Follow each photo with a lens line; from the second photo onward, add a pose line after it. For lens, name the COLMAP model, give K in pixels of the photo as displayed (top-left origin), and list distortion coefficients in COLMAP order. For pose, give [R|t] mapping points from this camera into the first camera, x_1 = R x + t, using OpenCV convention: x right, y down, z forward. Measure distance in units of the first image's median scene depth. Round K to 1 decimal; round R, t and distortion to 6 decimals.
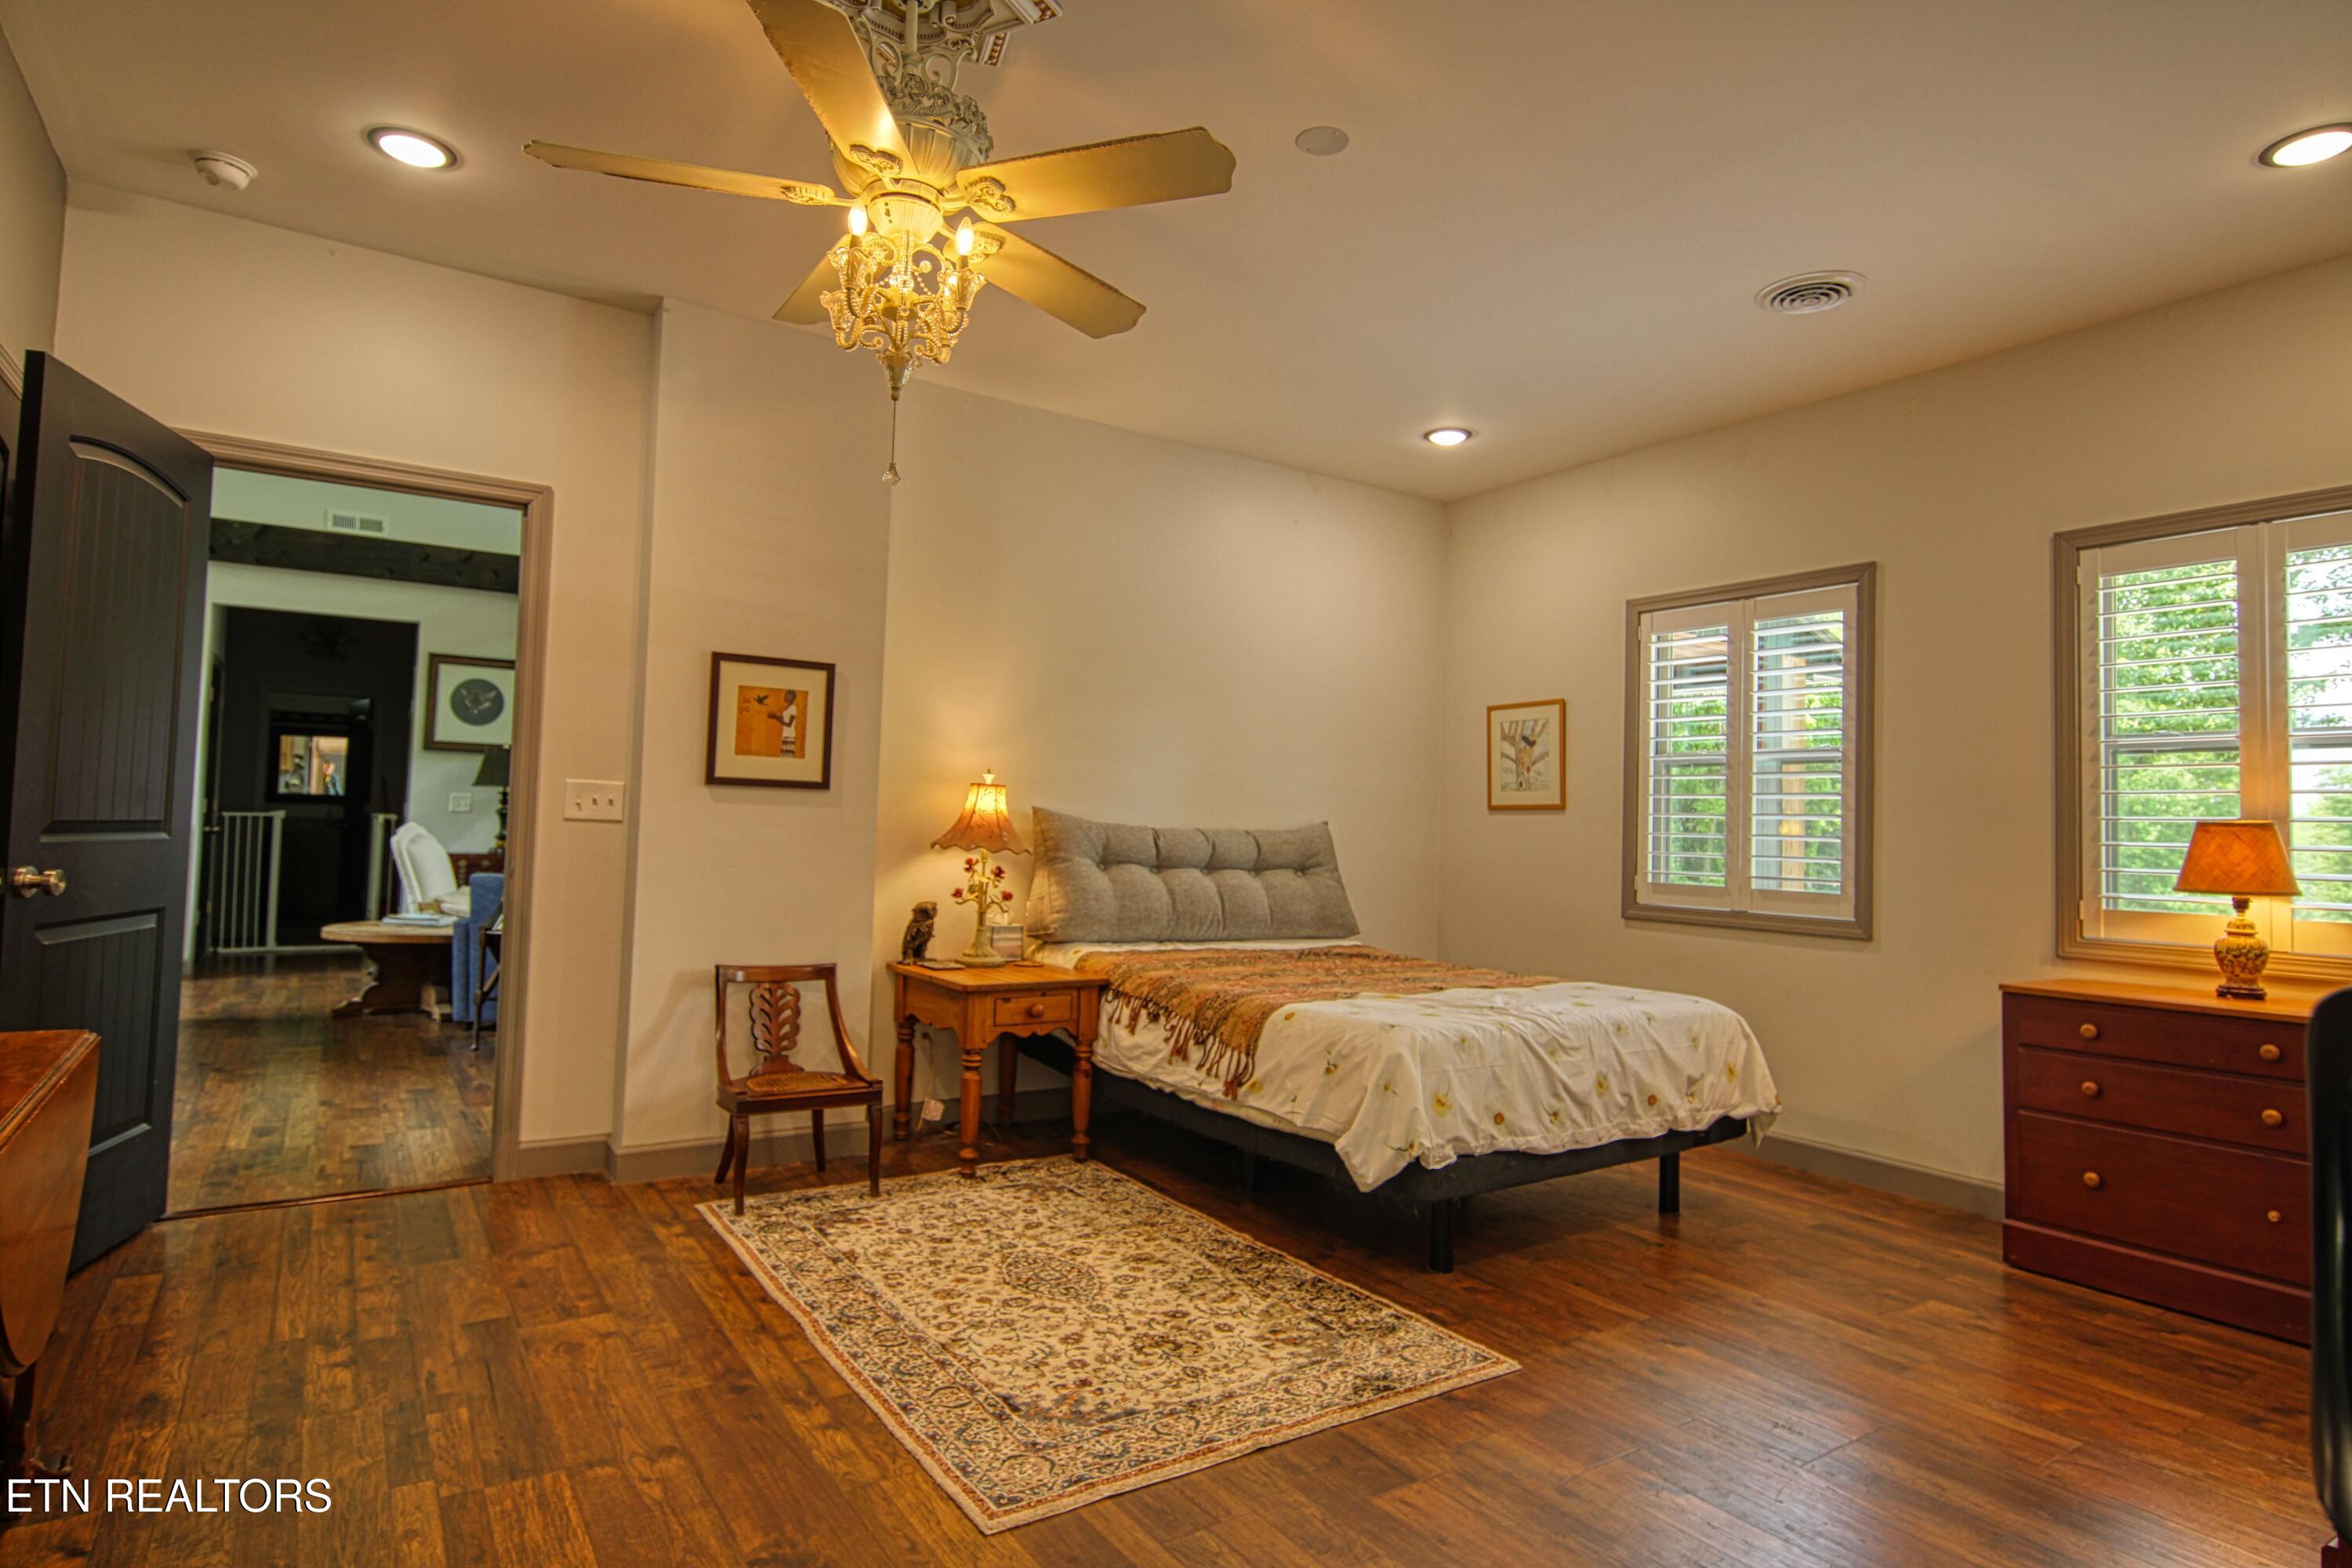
lens RADIAL K [[1284.3, 0, 1174.0], [0, 1284.3, 777.6], [0, 0, 1]] dist [0.006544, -0.000561]
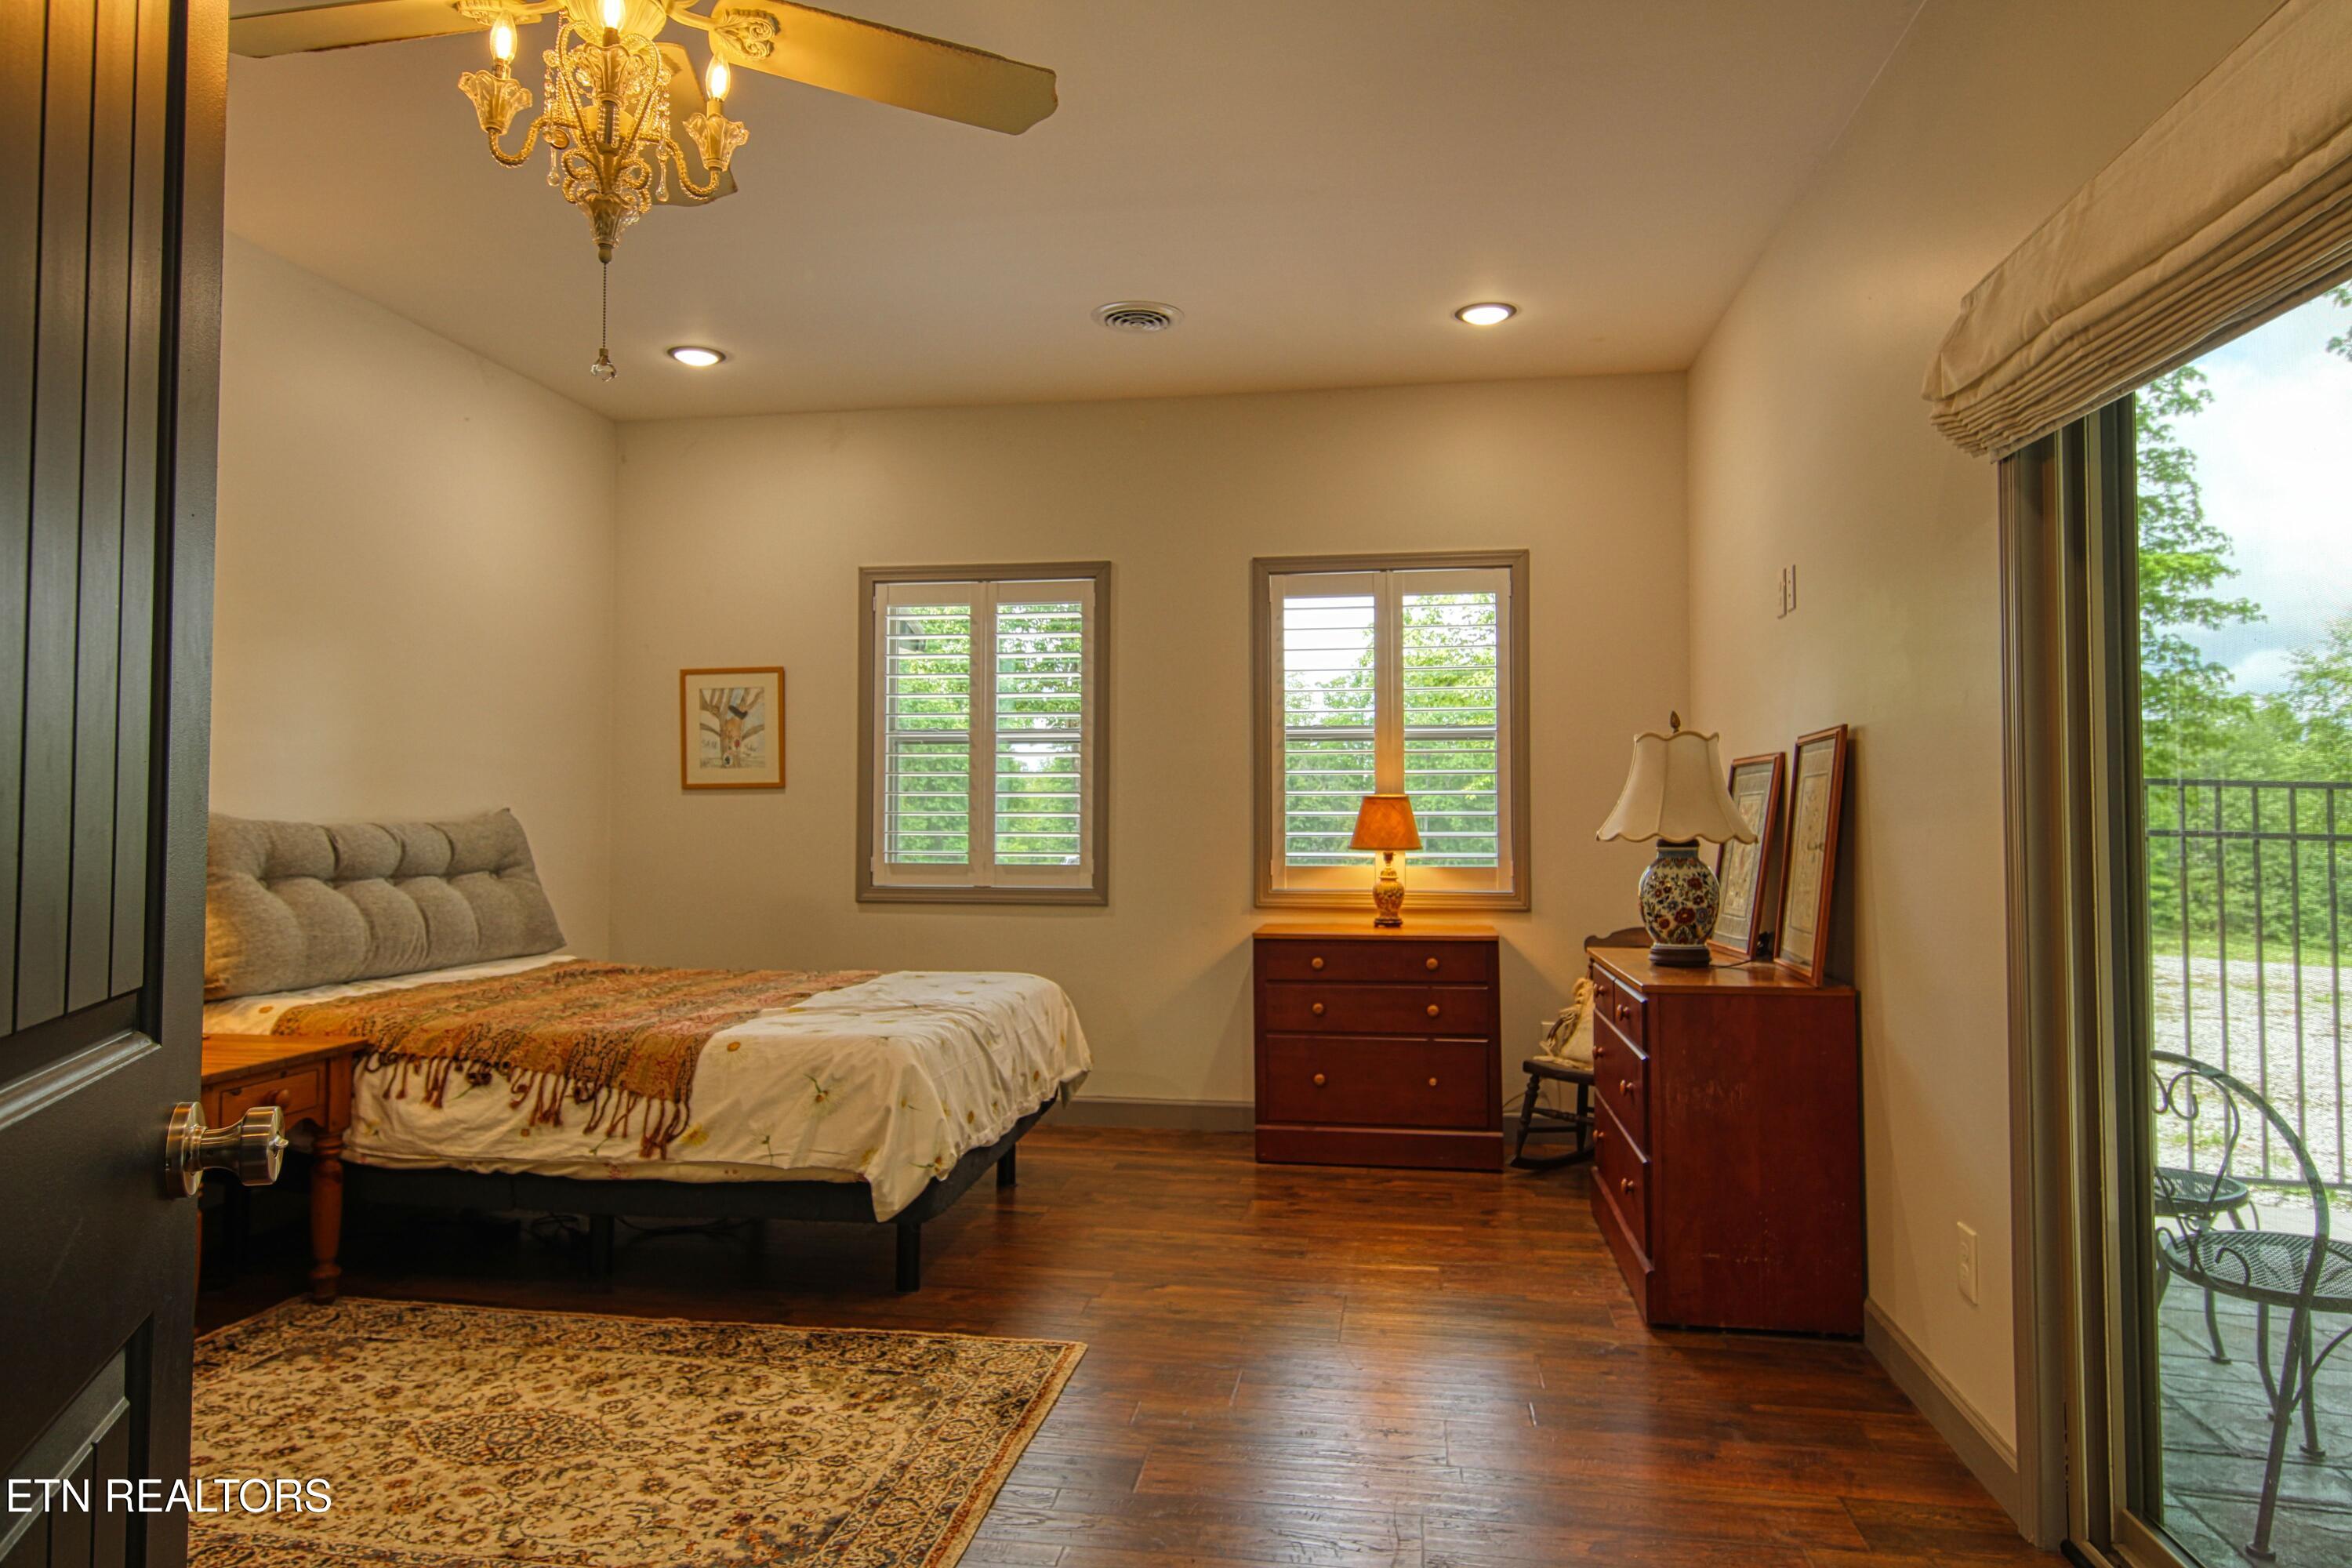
lens RADIAL K [[1461.3, 0, 1207.8], [0, 1461.3, 778.0], [0, 0, 1]] dist [0.015769, -0.006929]
pose [[0.665297, -0.010381, 0.746507, -0.406576], [-0.012381, 0.999612, 0.024934, -0.018361], [-0.746476, -0.025831, 0.664910, 0.124796]]
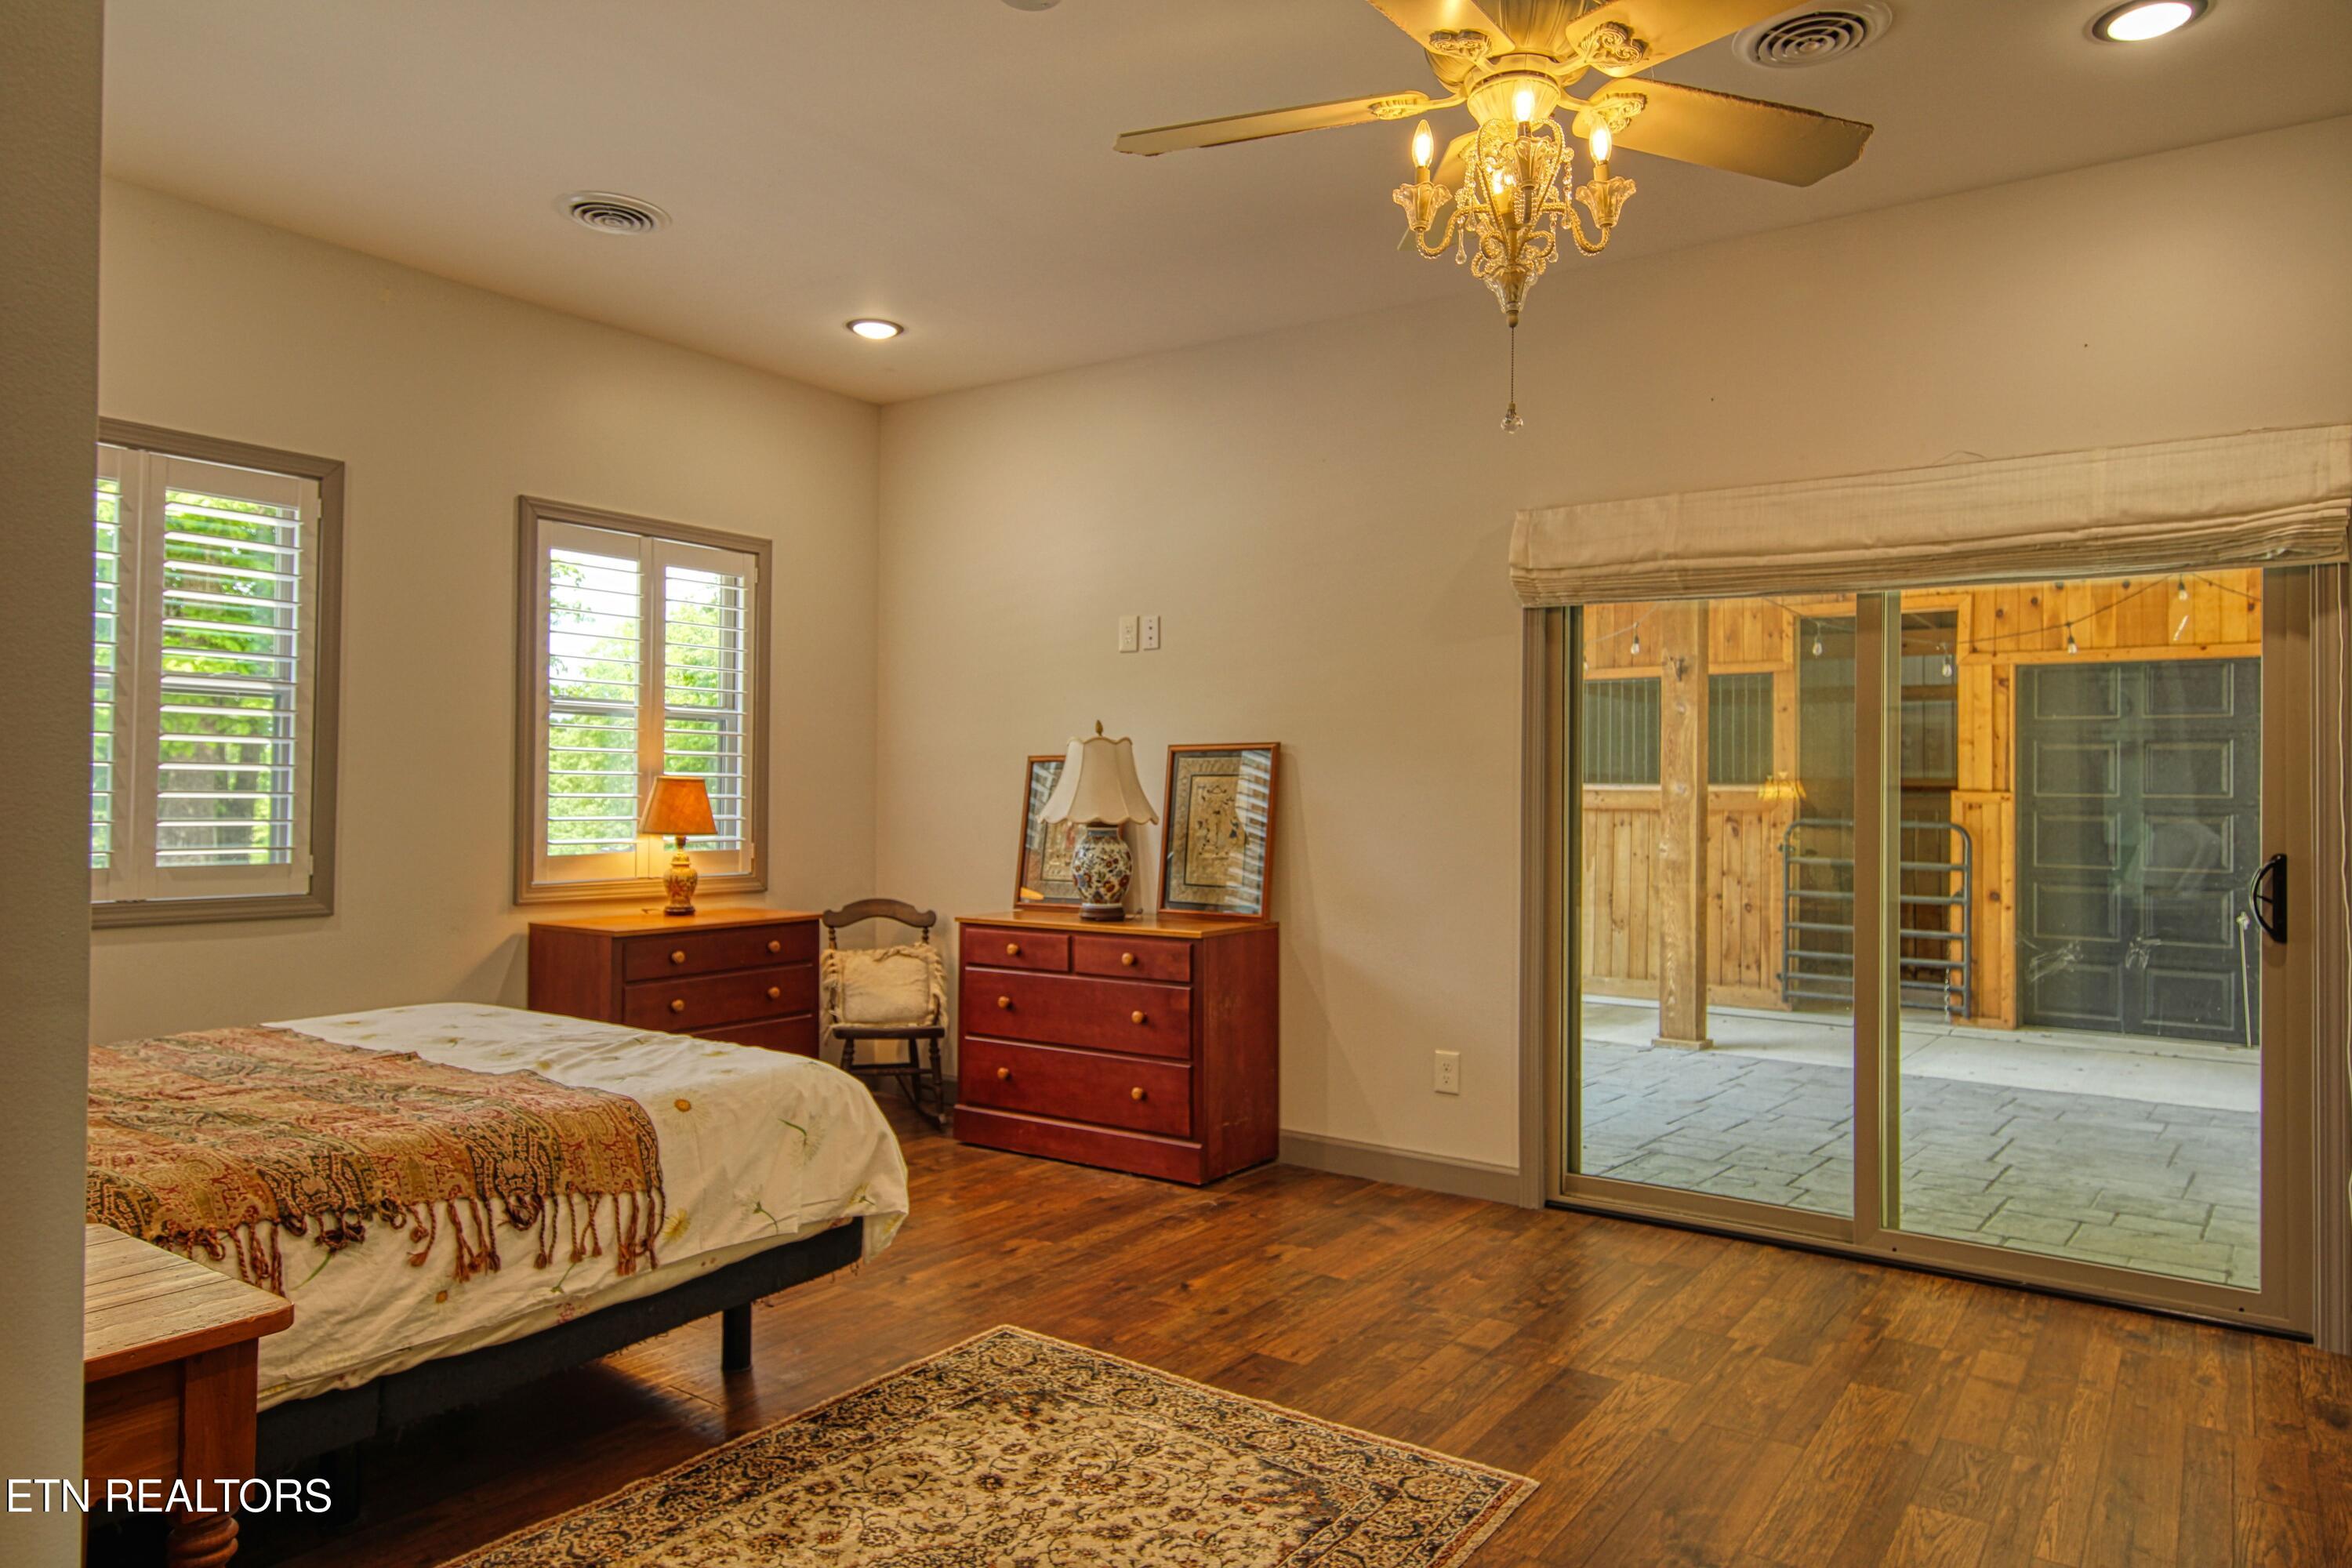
lens RADIAL K [[1461.3, 0, 1215.5], [0, 1461.3, 777.9], [0, 0, 1]] dist [0.015769, -0.006929]
pose [[-0.378411, -0.022366, 0.925368, -0.675504], [-0.061253, 0.998122, -0.000924, 0.003491], [-0.923609, -0.057031, -0.379070, 1.005871]]
